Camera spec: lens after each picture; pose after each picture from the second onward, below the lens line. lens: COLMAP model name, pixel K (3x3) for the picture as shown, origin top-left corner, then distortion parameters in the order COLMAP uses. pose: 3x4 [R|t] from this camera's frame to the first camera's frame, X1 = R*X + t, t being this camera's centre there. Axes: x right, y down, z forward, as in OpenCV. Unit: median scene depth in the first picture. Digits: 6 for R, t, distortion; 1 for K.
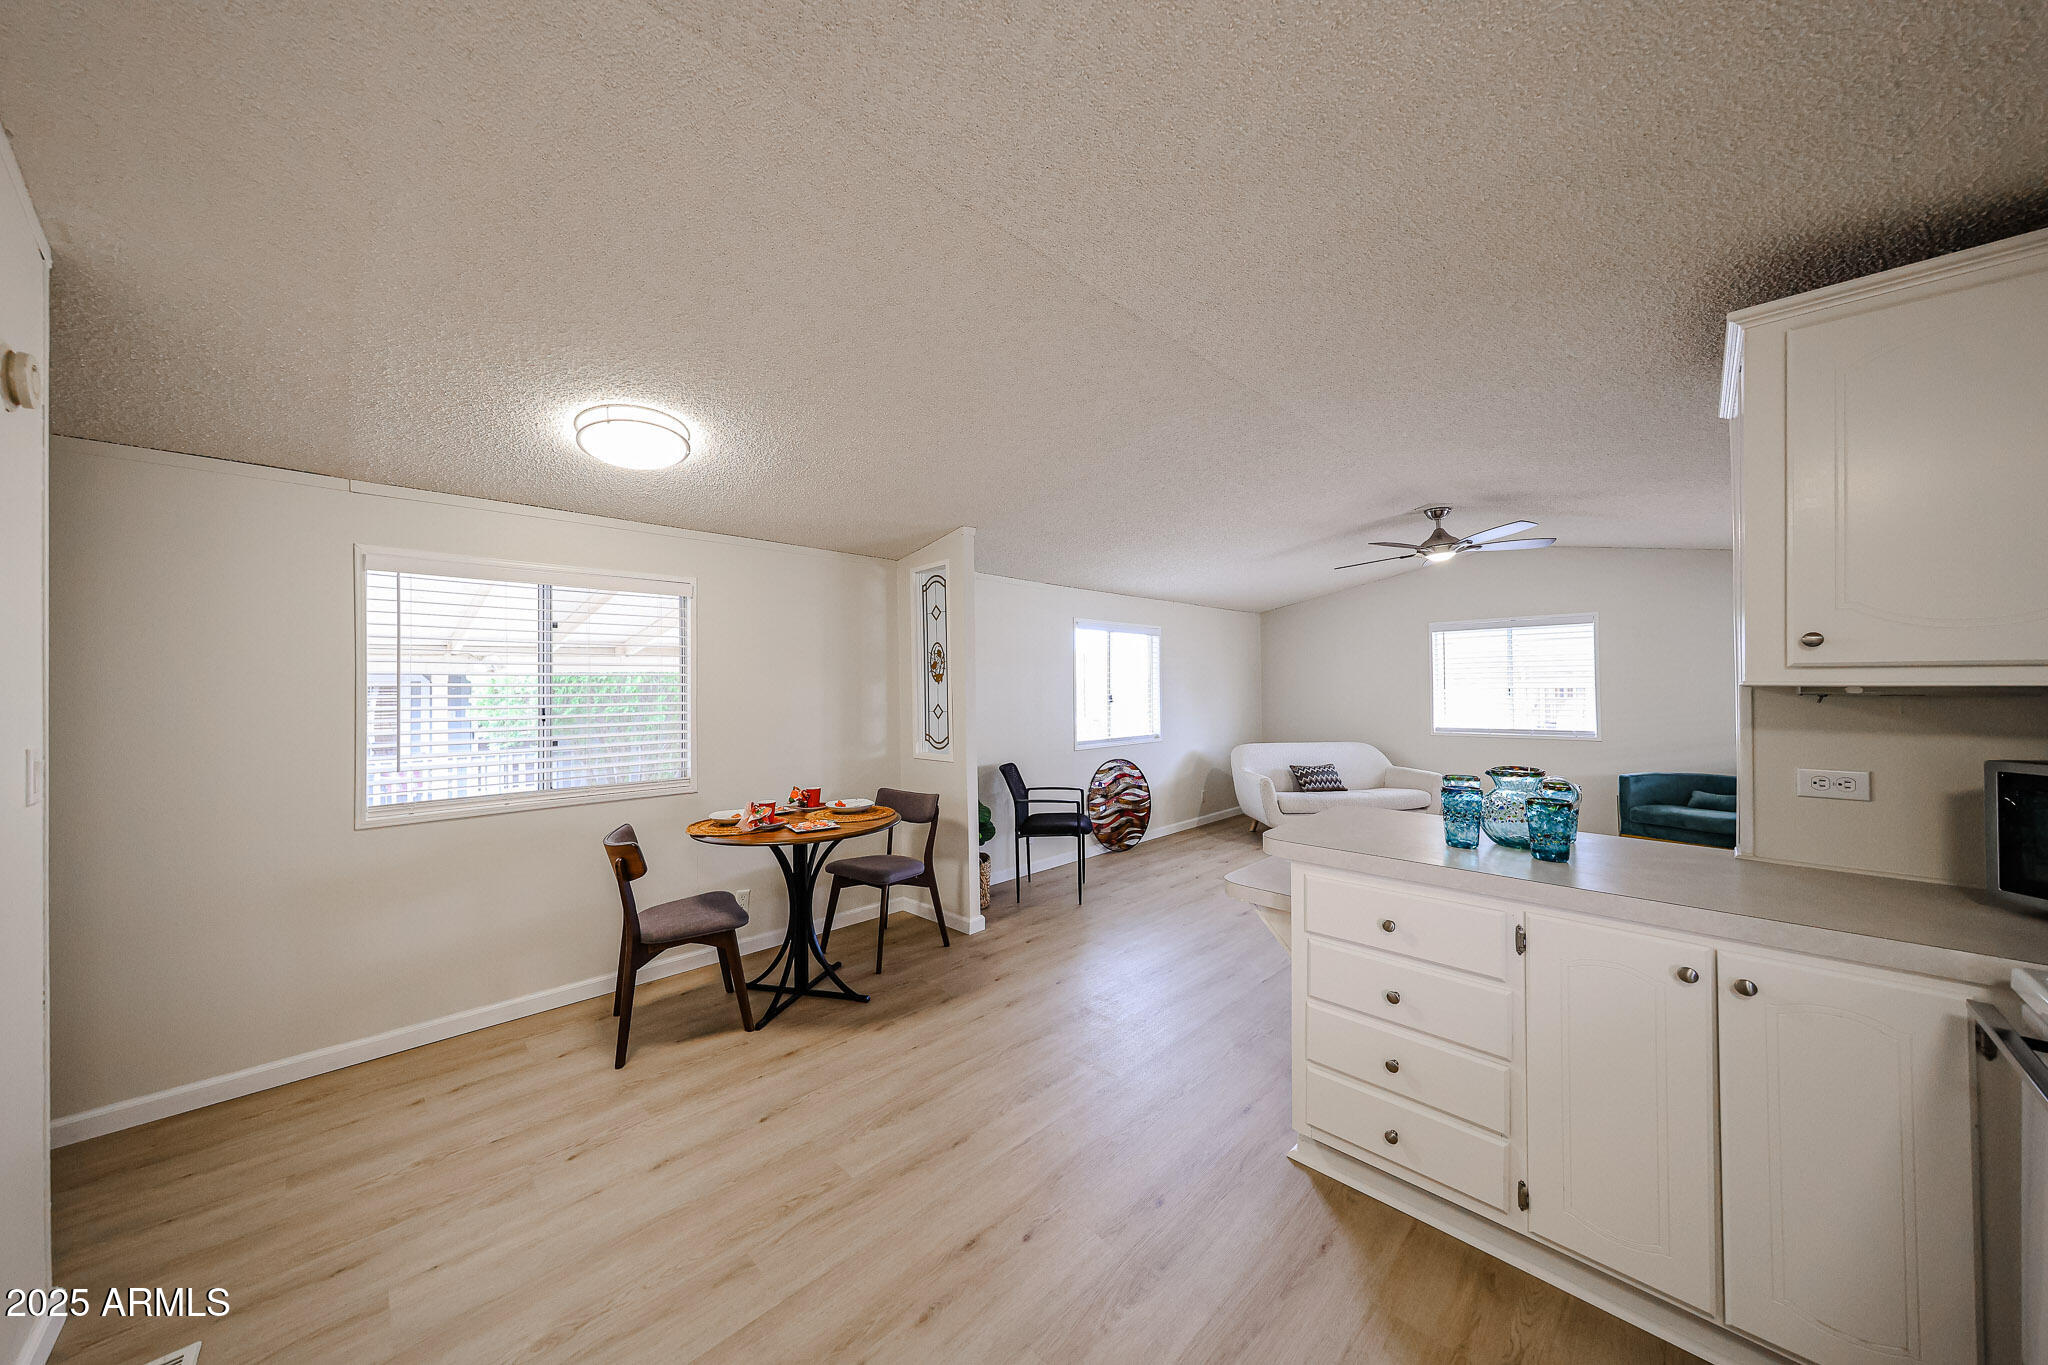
lens RADIAL K [[685.3, 0, 1015.3], [0, 685.3, 680.3], [0, 0, 1]] dist [-0.000201, -0.000235]
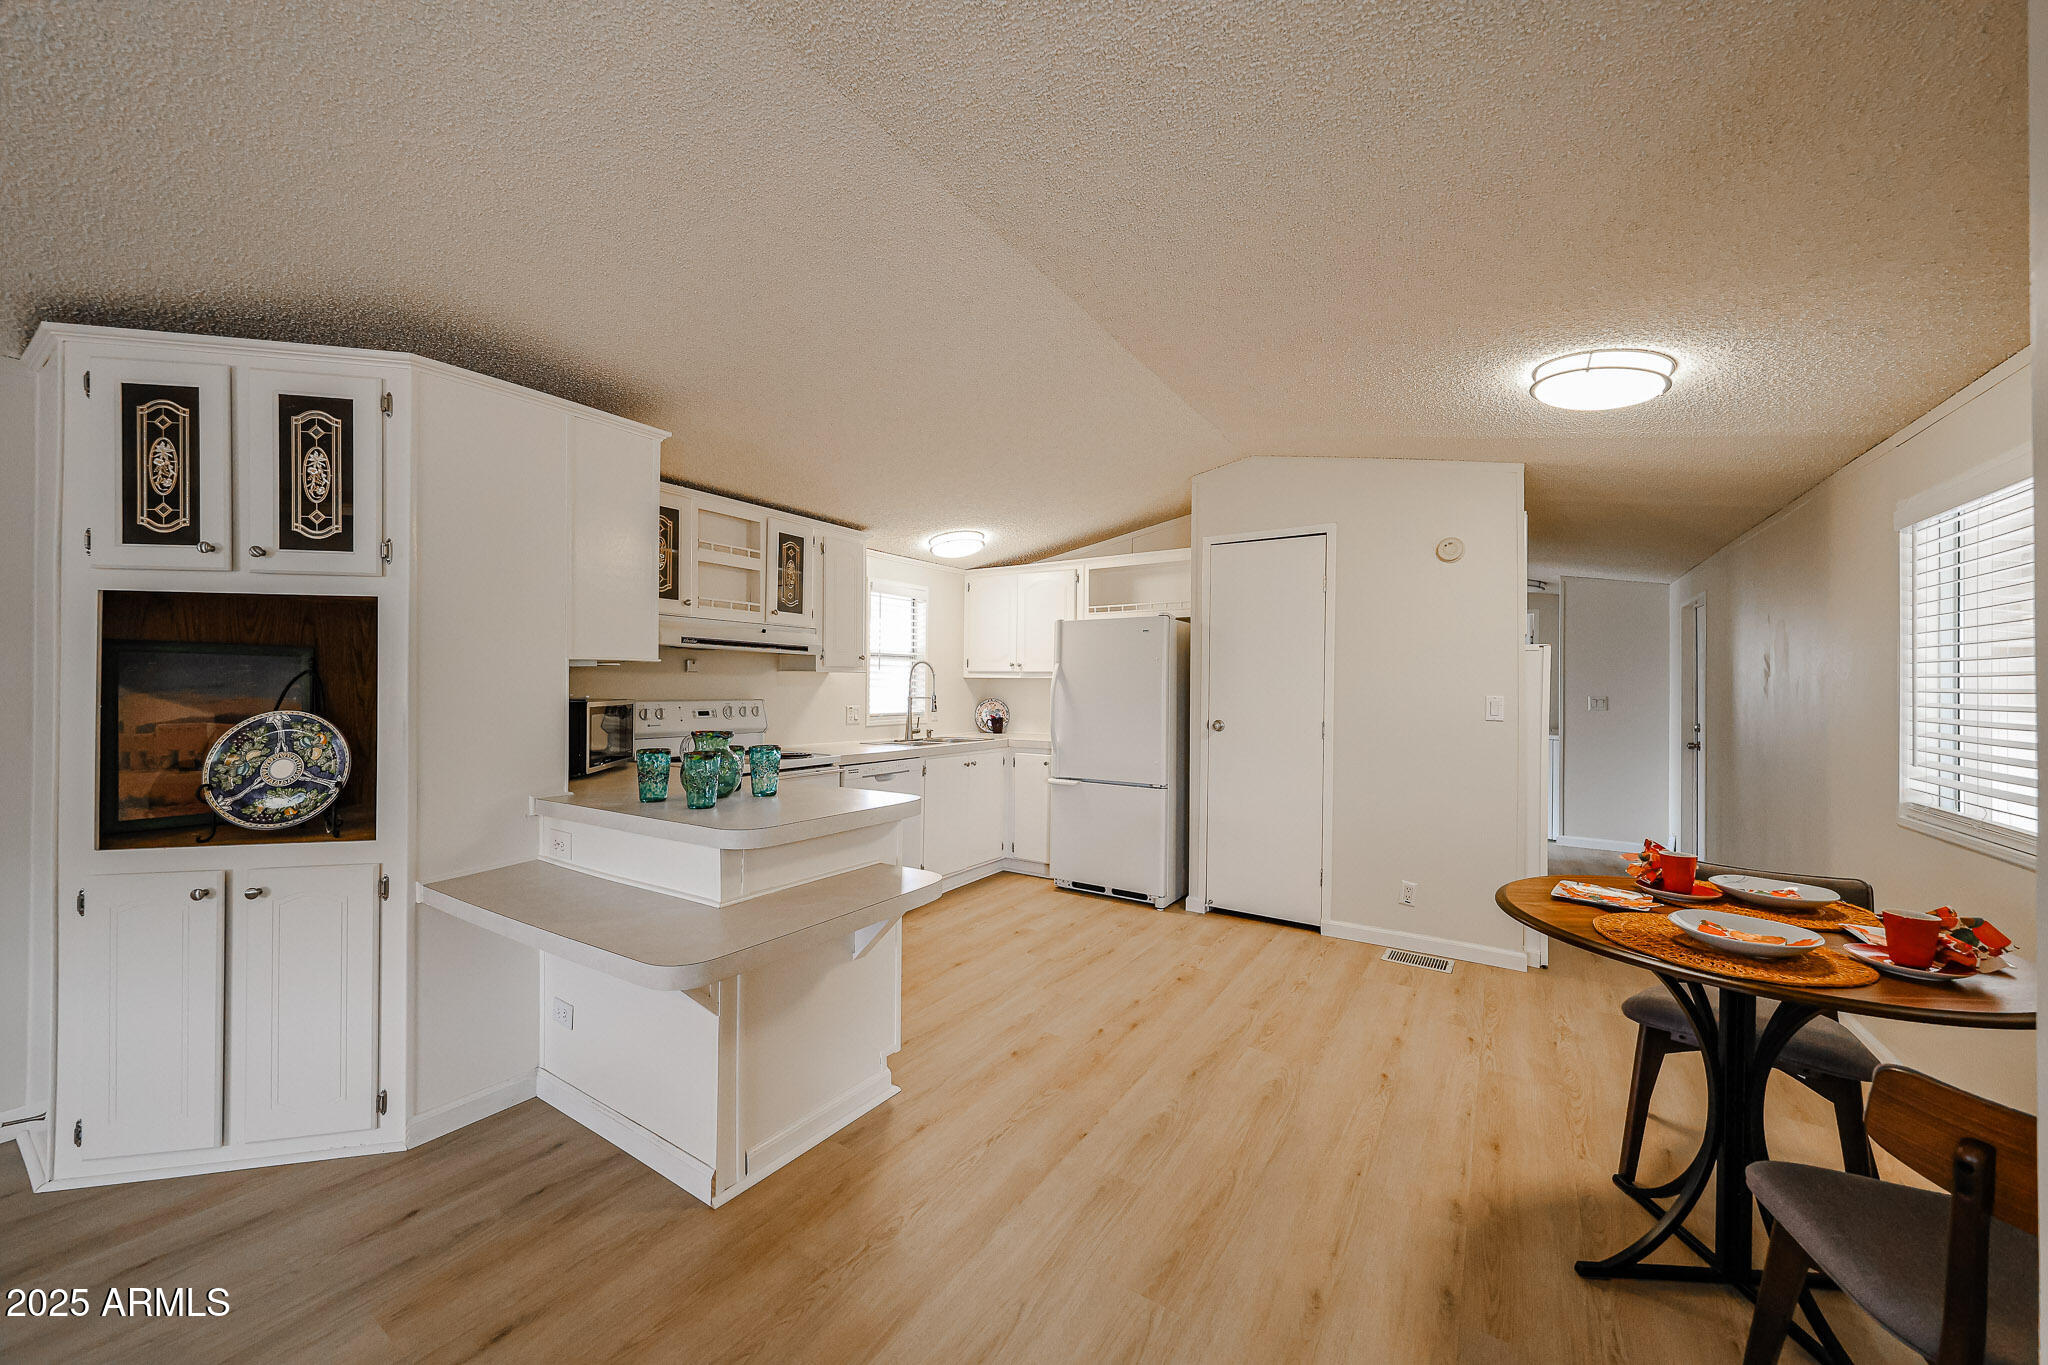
lens RADIAL K [[749.0, 0, 1018.7], [0, 749.0, 678.1], [0, 0, 1]] dist [0.017771, 0.000006]
pose [[-0.977376, -0.003791, -0.211475, 0.280565], [-0.000116, 0.999849, -0.017387, 0.035410], [0.211509, -0.016969, -0.977229, 1.333005]]
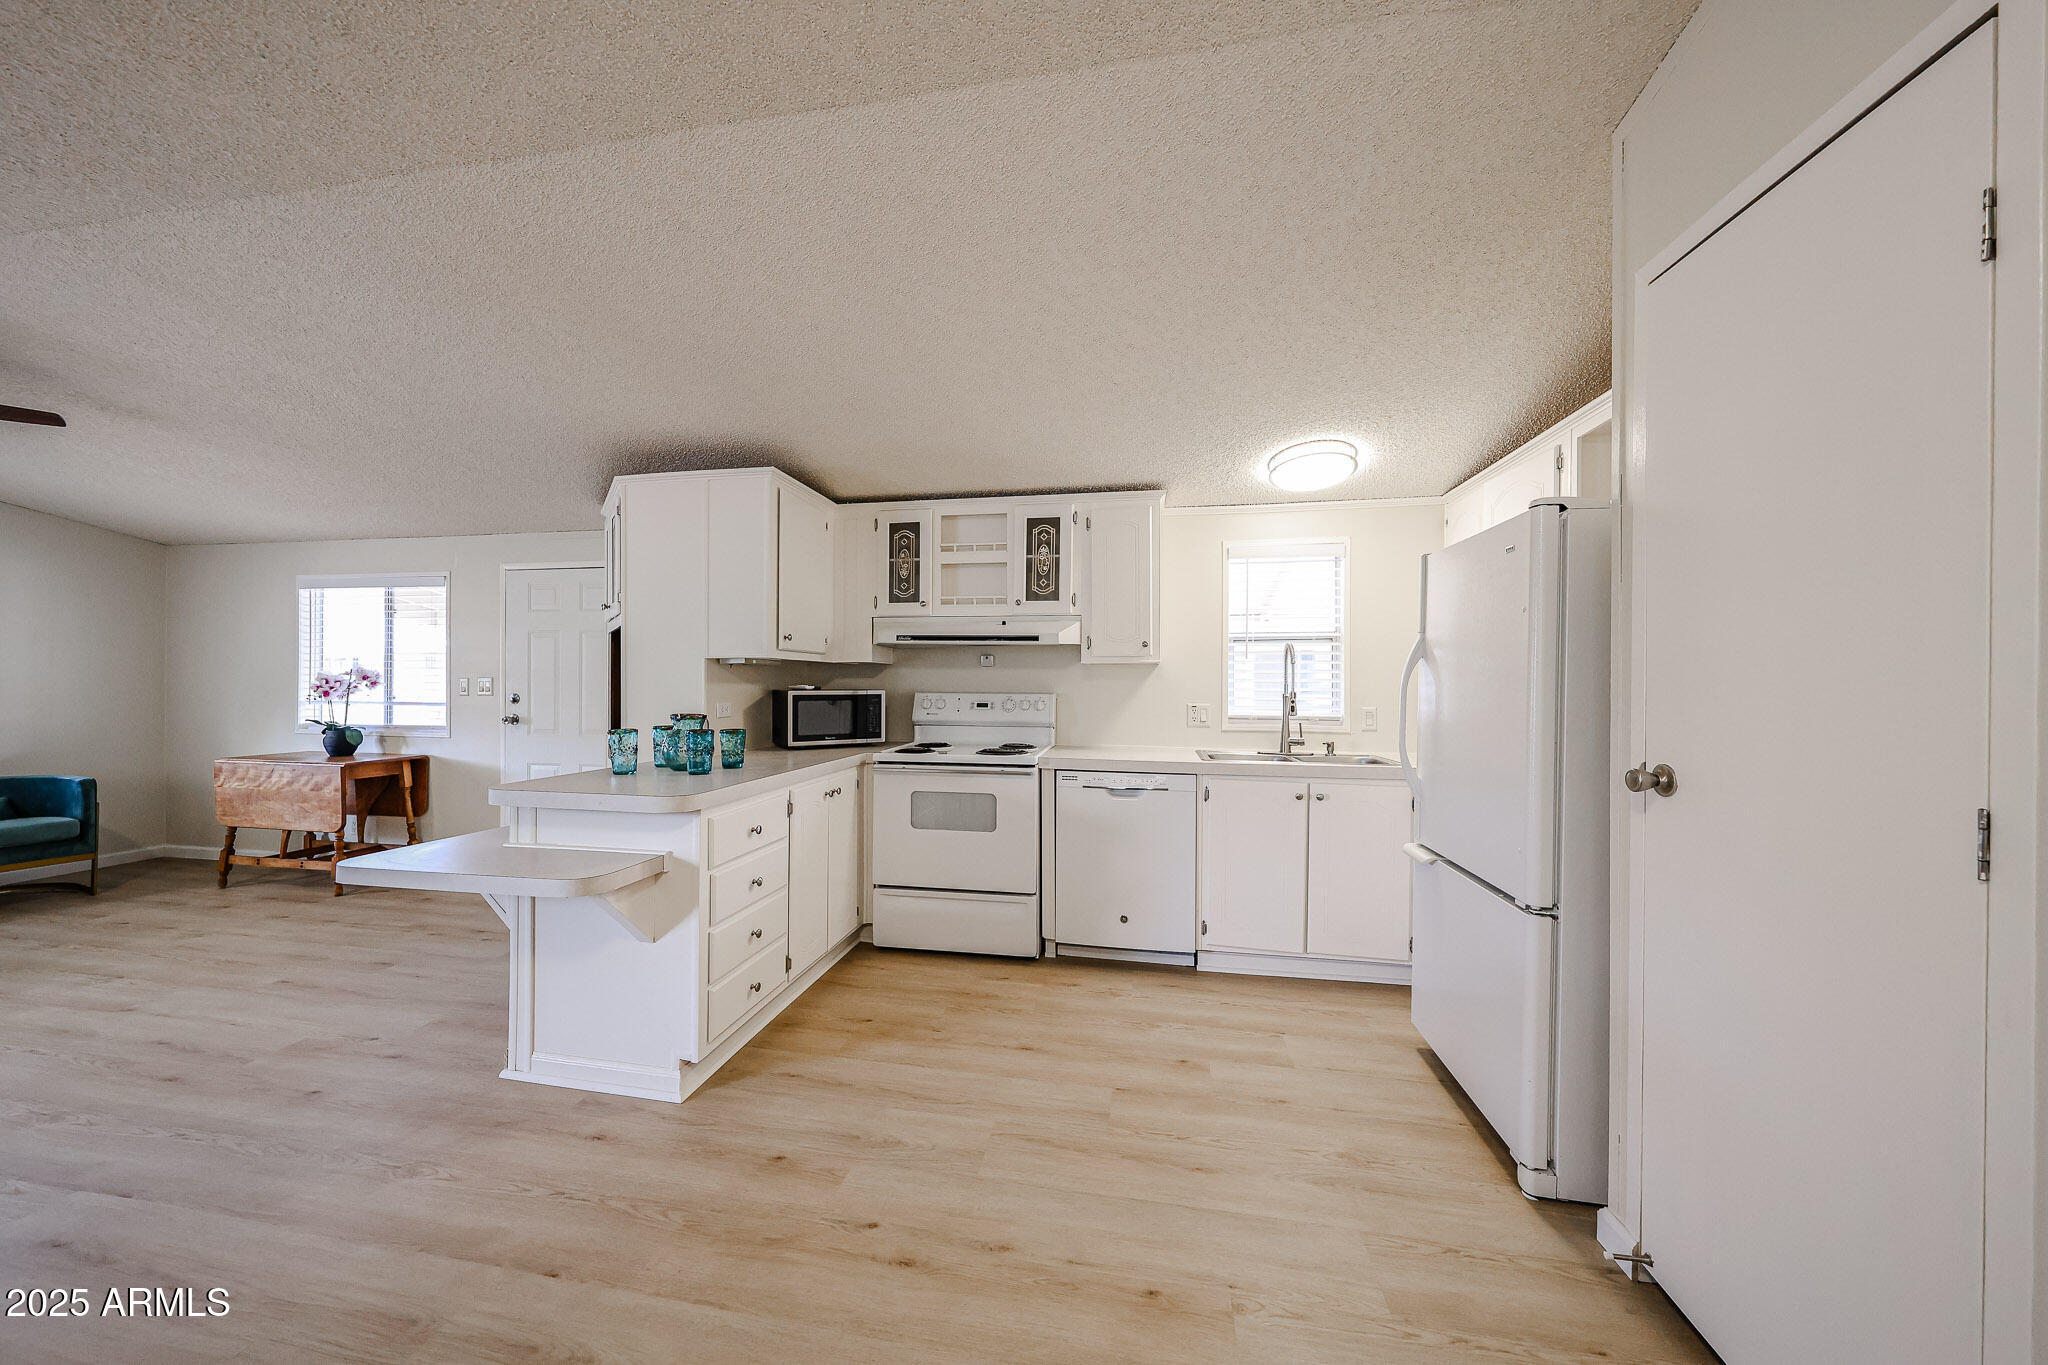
lens RADIAL K [[706.5, 0, 1015.6], [0, 706.5, 679.0], [0, 0, 1]] dist [0.003448, -0.000188]
pose [[-0.569538, 0.005584, 0.821946, -0.459905], [-0.007472, 0.999900, -0.011970, 0.040048], [-0.821931, -0.012959, -0.569440, 0.720463]]
